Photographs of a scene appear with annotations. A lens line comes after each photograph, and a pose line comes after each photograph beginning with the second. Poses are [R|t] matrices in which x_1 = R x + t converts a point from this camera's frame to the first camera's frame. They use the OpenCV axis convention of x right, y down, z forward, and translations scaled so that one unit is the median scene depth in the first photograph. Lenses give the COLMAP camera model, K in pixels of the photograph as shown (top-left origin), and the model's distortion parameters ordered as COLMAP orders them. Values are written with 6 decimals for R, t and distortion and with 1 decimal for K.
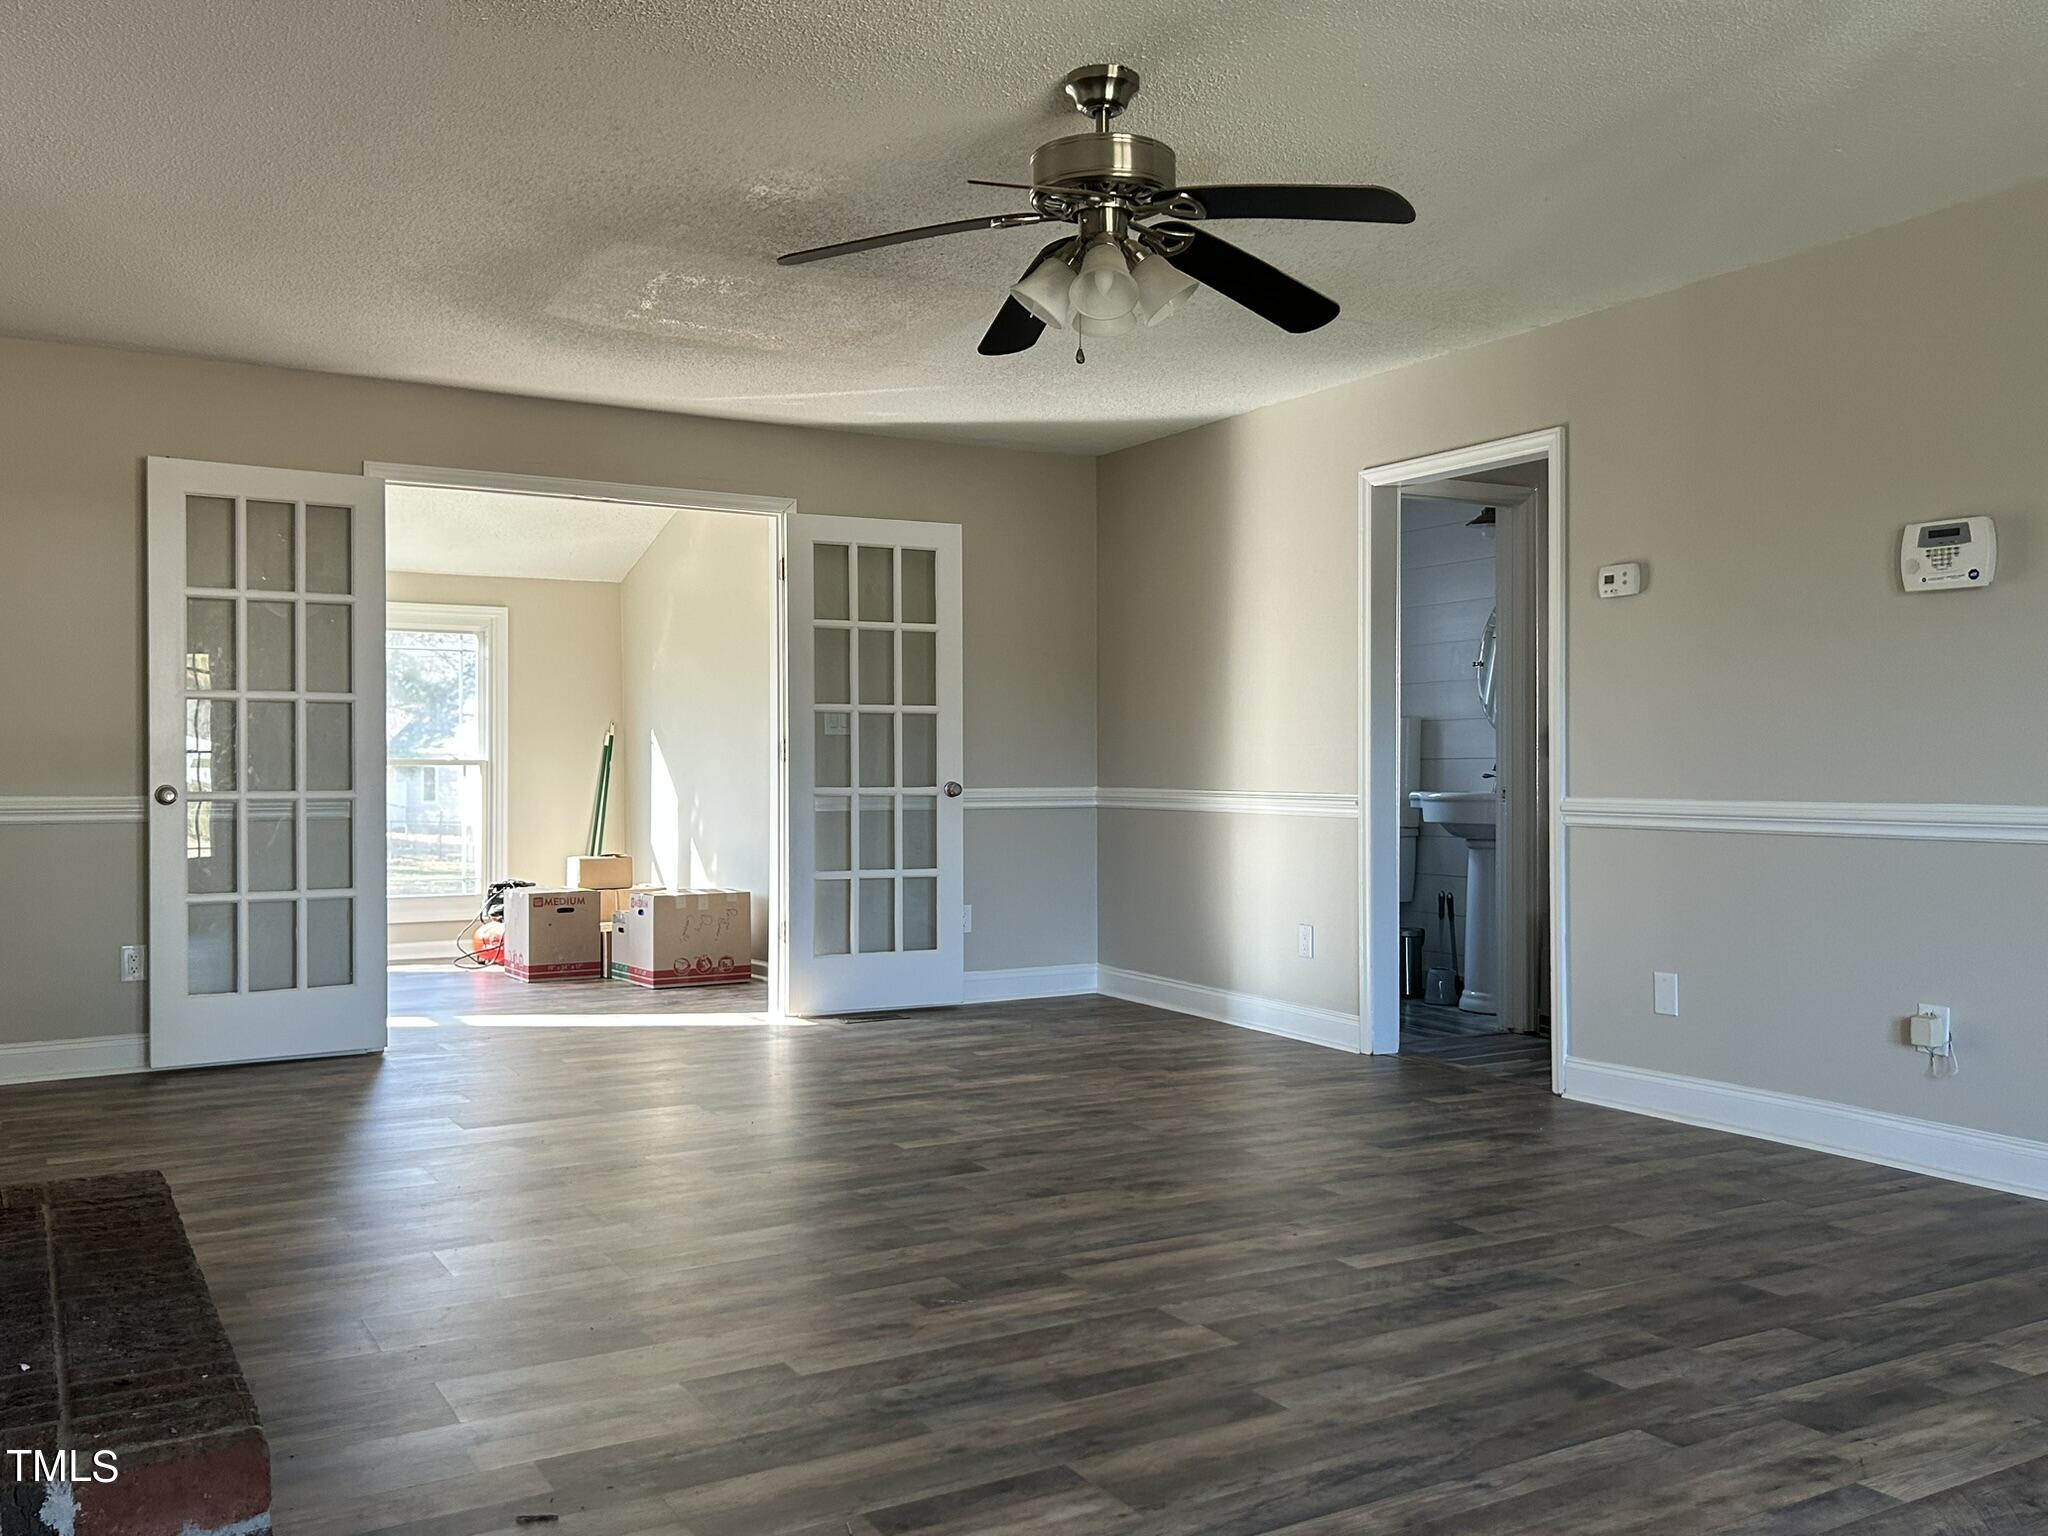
lens RADIAL K [[1737.8, 0, 1030.0], [0, 1737.8, 761.8], [0, 0, 1]] dist [0.048986, -0.050828]
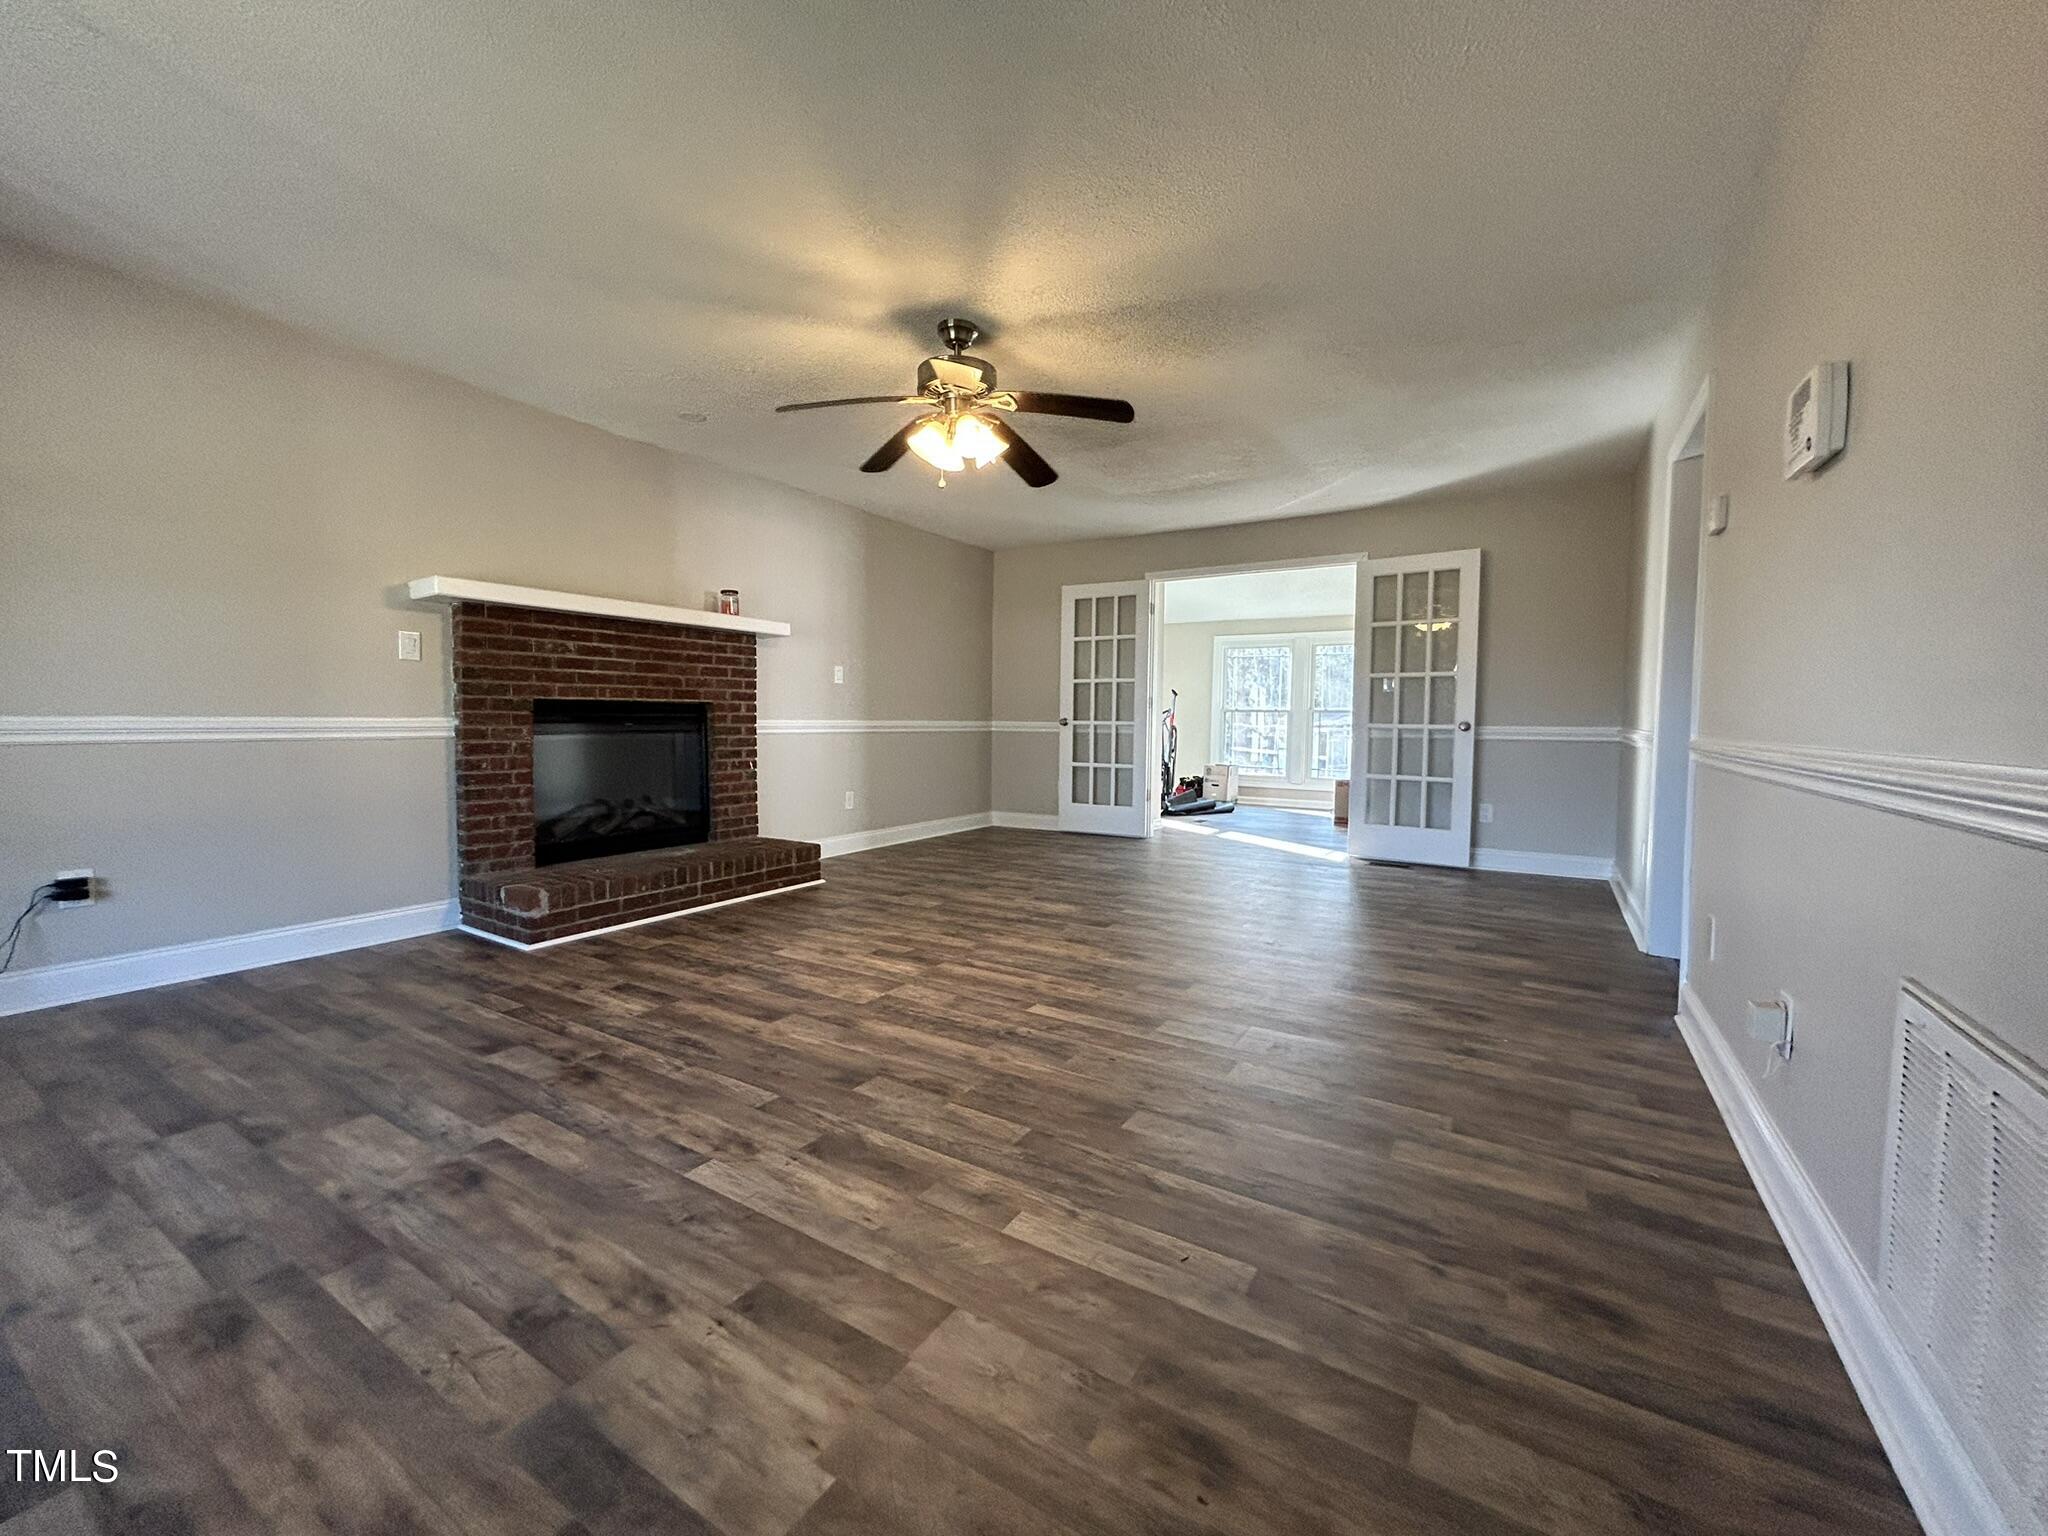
lens RADIAL K [[829.7, 0, 1012.9], [0, 829.7, 766.0], [0, 0, 1]] dist [0.003177, 0.000740]
pose [[0.455976, 0.056353, -0.888206, 0.810129], [-0.001464, 0.998039, 0.062570, 0.011878], [0.889991, -0.027231, 0.455165, 0.603755]]
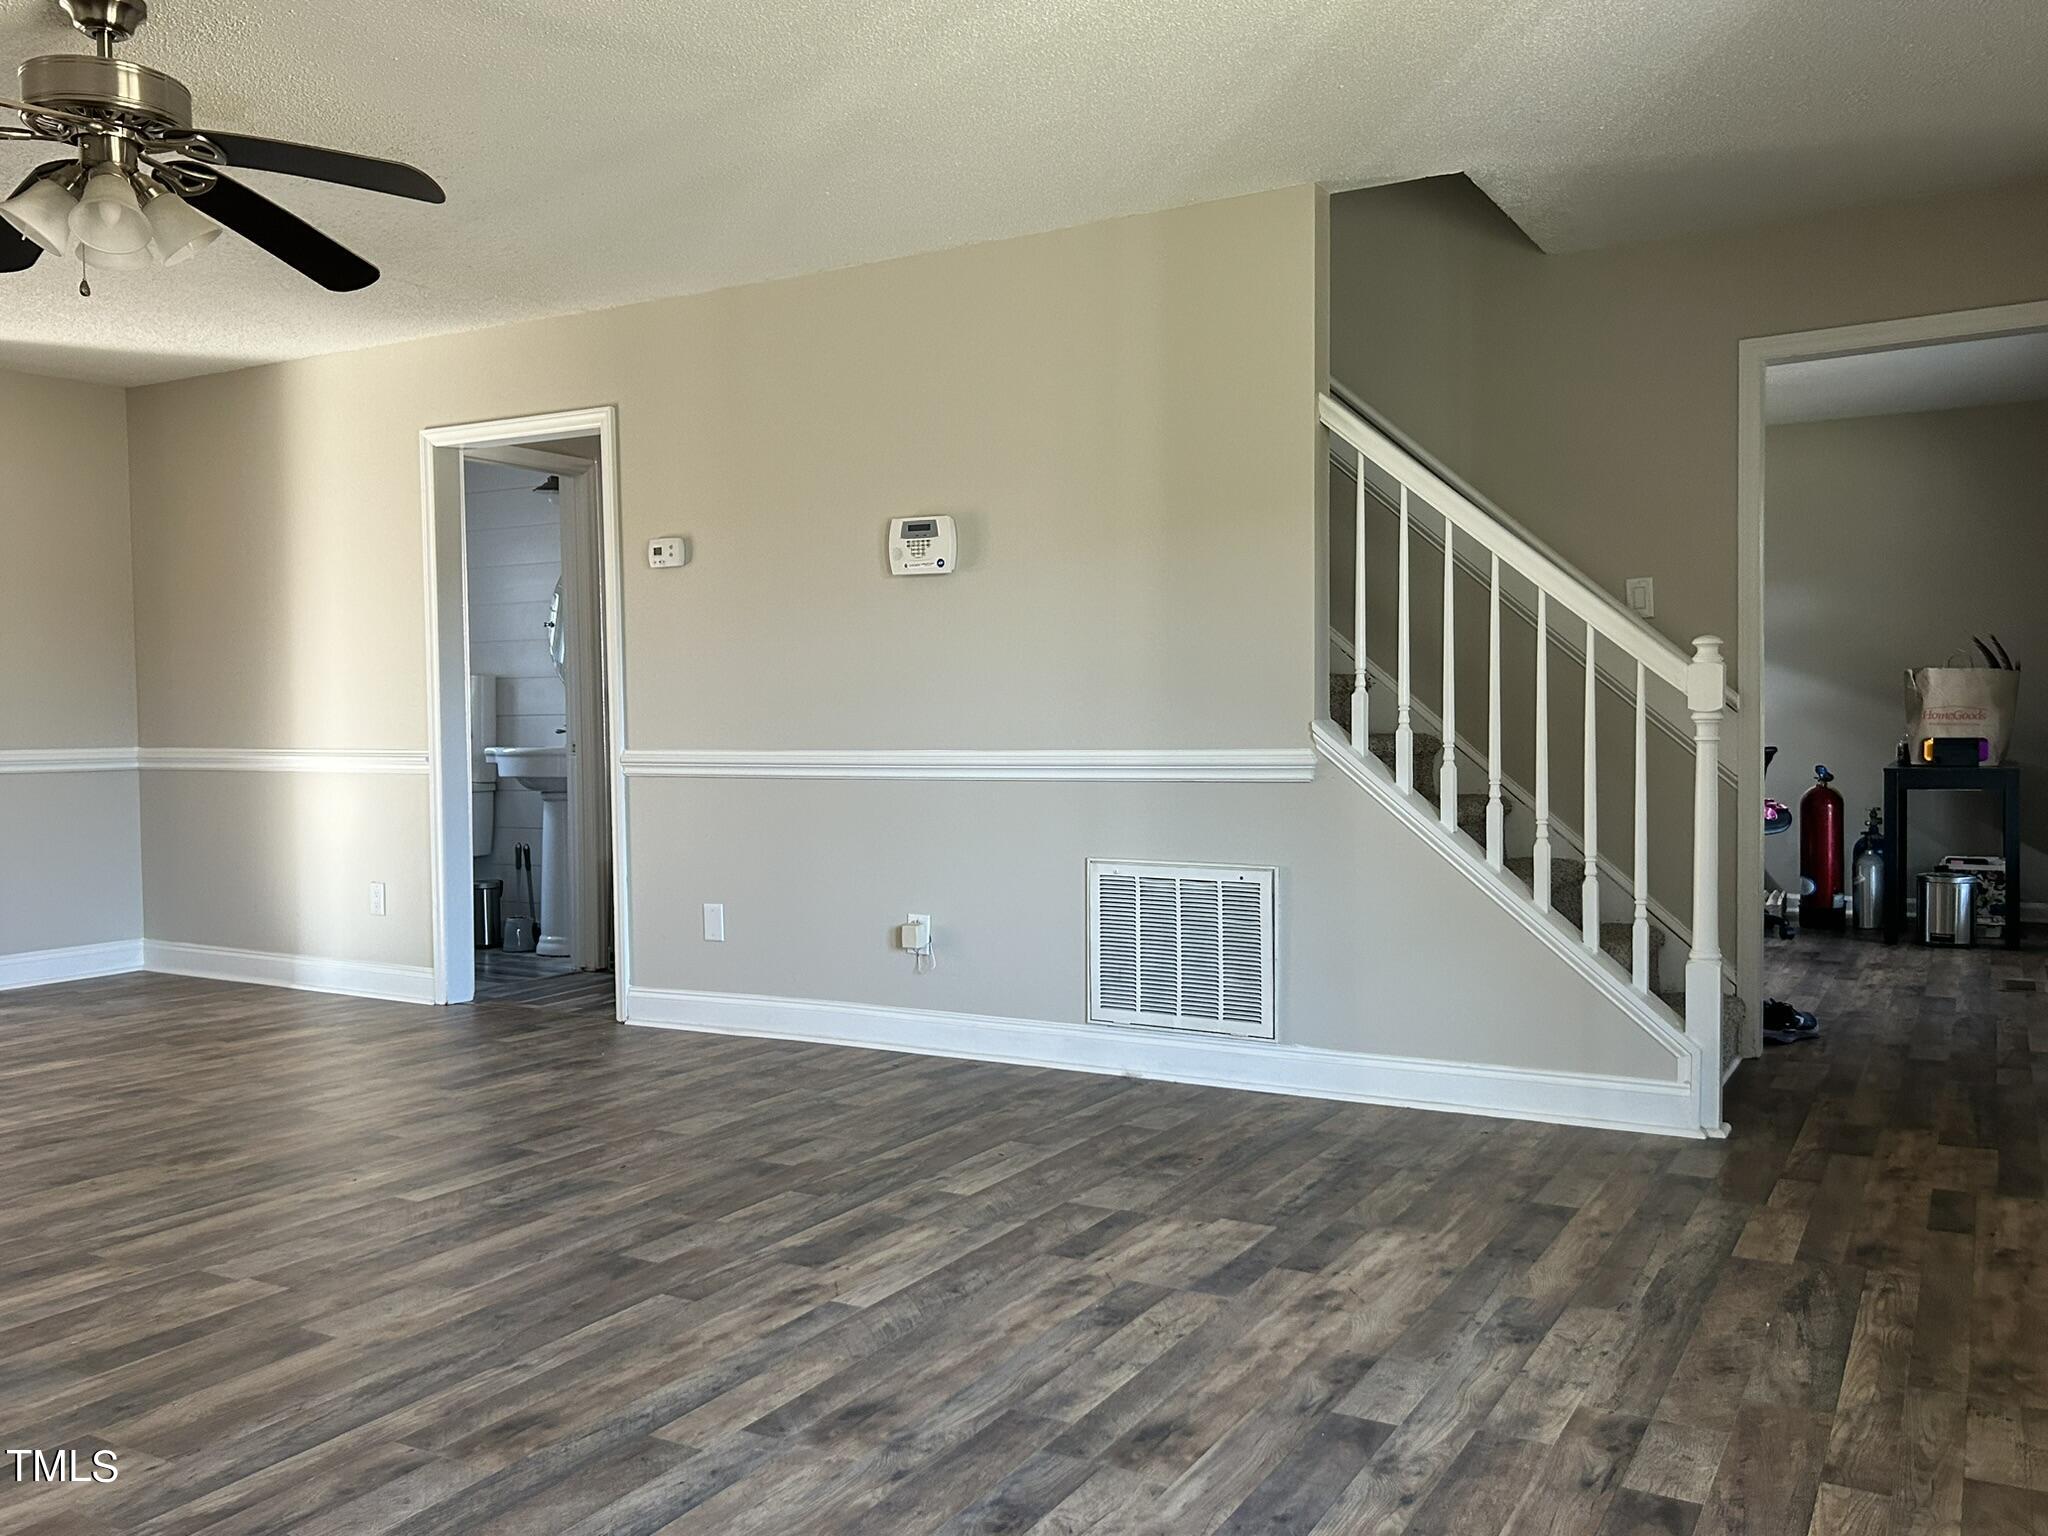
lens RADIAL K [[1675.6, 0, 1056.7], [0, 1675.6, 780.4], [0, 0, 1]] dist [0.047807, -0.060867]
pose [[0.861612, -0.026387, 0.506881, 0.011114], [0.007216, 0.999184, 0.039748, -0.000934], [-0.507516, -0.030589, 0.861099, -0.059298]]
